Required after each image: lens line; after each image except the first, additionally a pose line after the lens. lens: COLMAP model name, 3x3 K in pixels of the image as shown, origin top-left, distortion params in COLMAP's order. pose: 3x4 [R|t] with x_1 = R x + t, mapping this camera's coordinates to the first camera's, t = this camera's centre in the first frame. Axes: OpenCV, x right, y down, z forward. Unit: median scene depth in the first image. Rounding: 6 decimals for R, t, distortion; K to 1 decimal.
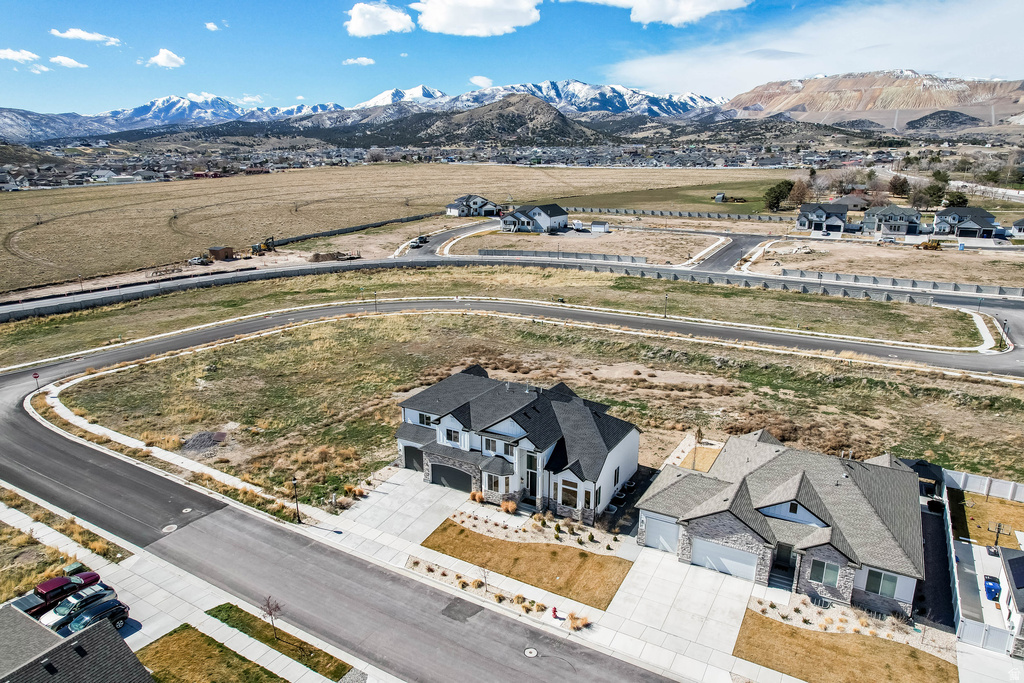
lens RADIAL K [[657.2, 0, 504.4], [0, 657.2, 346.1], [0, 0, 1]] dist [-0.079924, 0.069483]
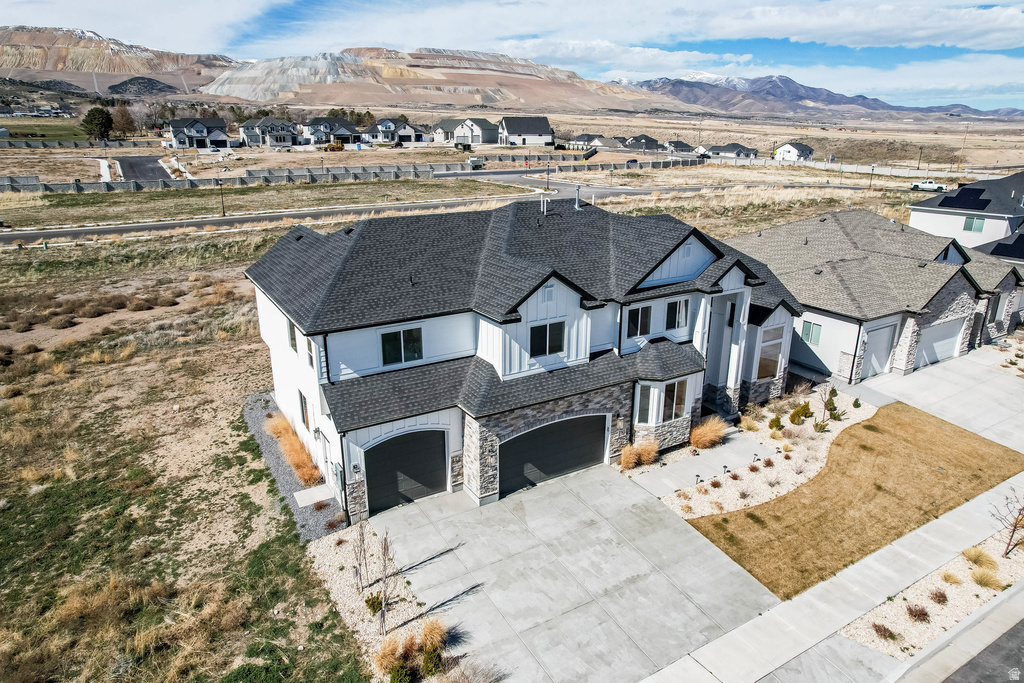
lens RADIAL K [[657.2, 0, 511.5], [0, 657.2, 342.7], [0, 0, 1]] dist [-0.079924, 0.069483]
pose [[0.474409, -0.270097, 0.837845, -0.296901], [0.237869, 0.955694, 0.173401, 0.051349], [-0.847558, 0.117034, 0.517637, 0.612320]]
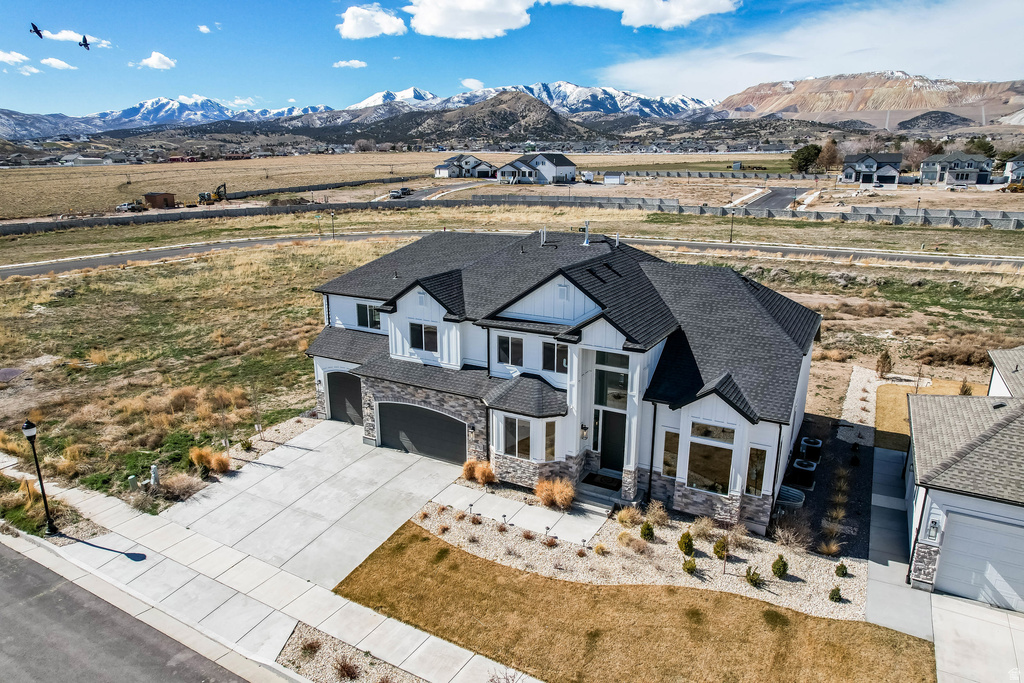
lens RADIAL K [[657.2, 0, 507.2], [0, 657.2, 345.1], [0, 0, 1]] dist [-0.079924, 0.069483]
pose [[0.999859, -0.001824, 0.016706, -0.021654], [0.001924, 0.999980, -0.006004, 0.107424], [-0.016695, 0.006035, 0.999842, 0.406991]]
